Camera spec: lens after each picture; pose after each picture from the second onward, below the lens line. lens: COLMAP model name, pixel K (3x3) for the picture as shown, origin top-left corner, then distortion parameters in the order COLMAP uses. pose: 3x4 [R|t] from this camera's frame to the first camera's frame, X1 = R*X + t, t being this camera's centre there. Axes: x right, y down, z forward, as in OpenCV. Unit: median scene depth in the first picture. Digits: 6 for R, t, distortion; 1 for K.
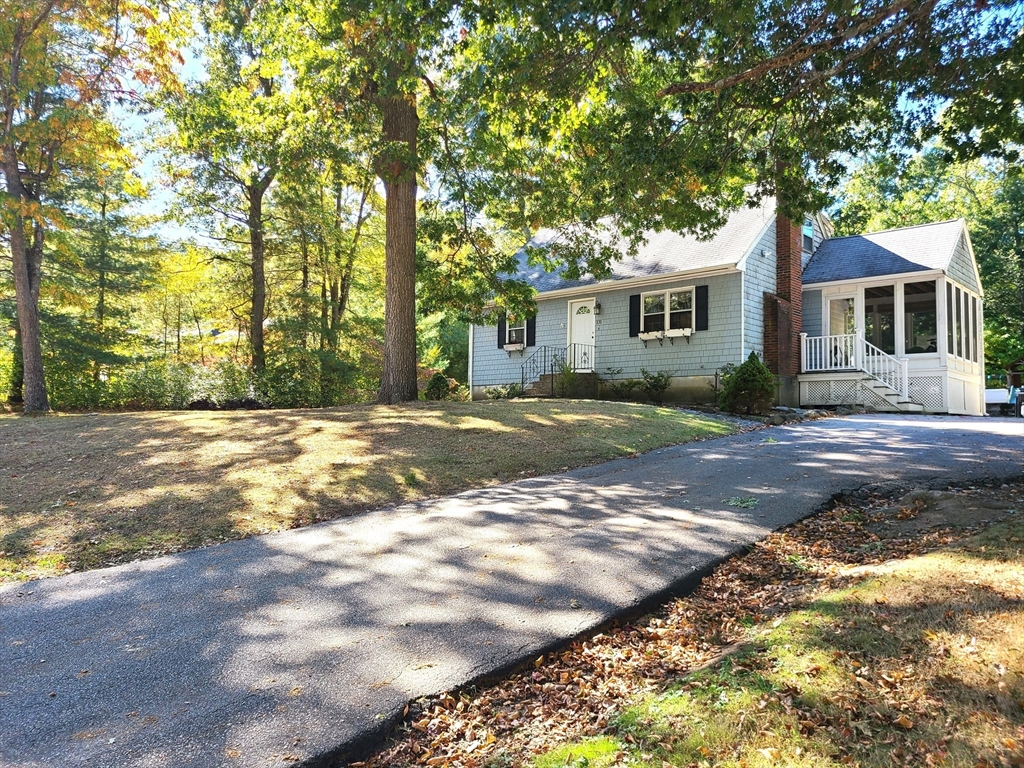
lens RADIAL K [[761.7, 0, 500.1], [0, 761.7, 387.1], [0, 0, 1]] dist [0.035706, -0.022034]
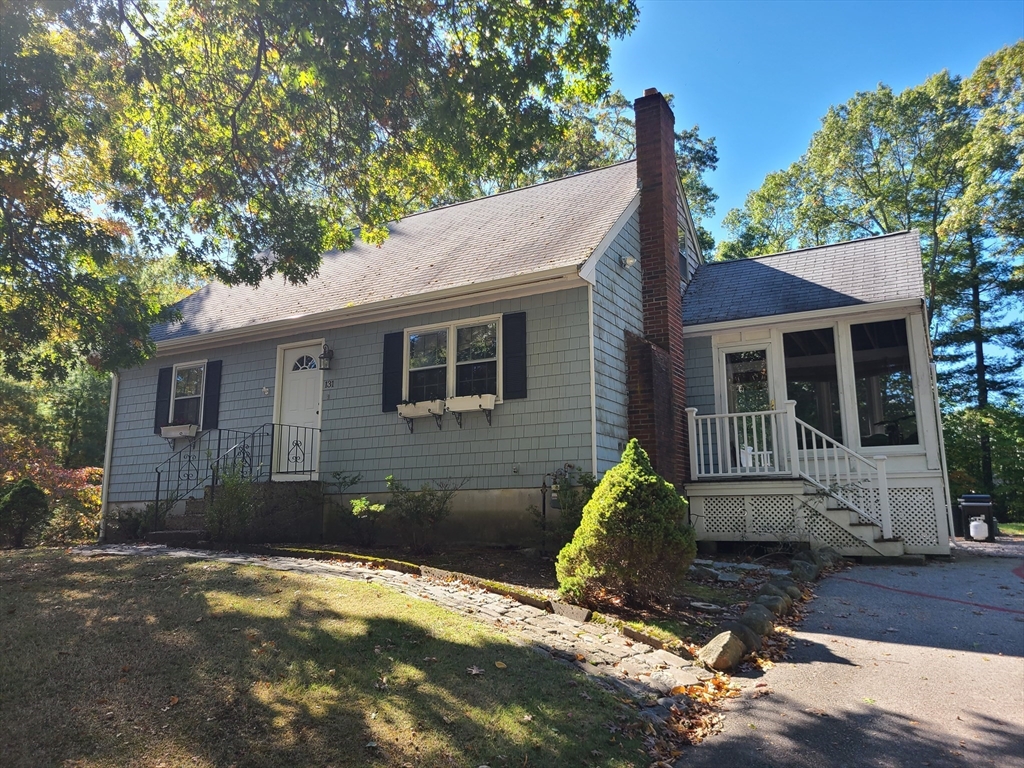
lens RADIAL K [[761.7, 0, 519.7], [0, 761.7, 381.9], [0, 0, 1]] dist [0.035706, -0.022034]
pose [[0.966691, 0.022657, 0.254942, 0.132719], [0.008634, 0.992620, -0.120956, -0.023097], [-0.255801, 0.119128, 0.959361, 0.493765]]
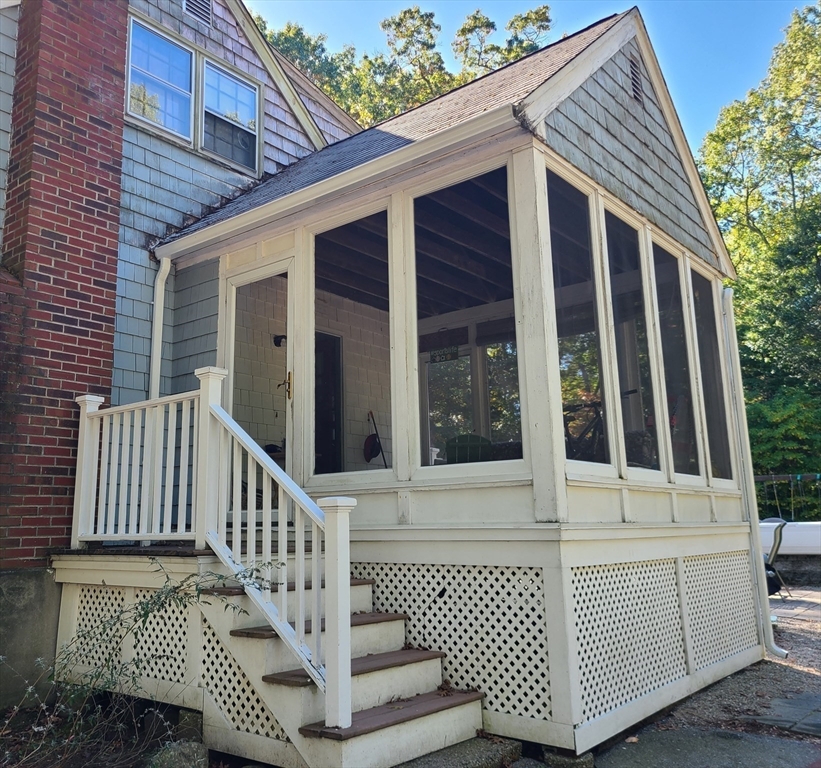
lens RADIAL K [[752.3, 0, 404.9], [0, 752.3, 377.9], [0, 0, 1]] dist [0.017661, 0.000000]
pose [[0.997517, -0.025251, 0.065746, 0.488254], [0.033851, 0.990514, -0.133180, -0.037270], [-0.061760, 0.135075, 0.988909, 0.725567]]
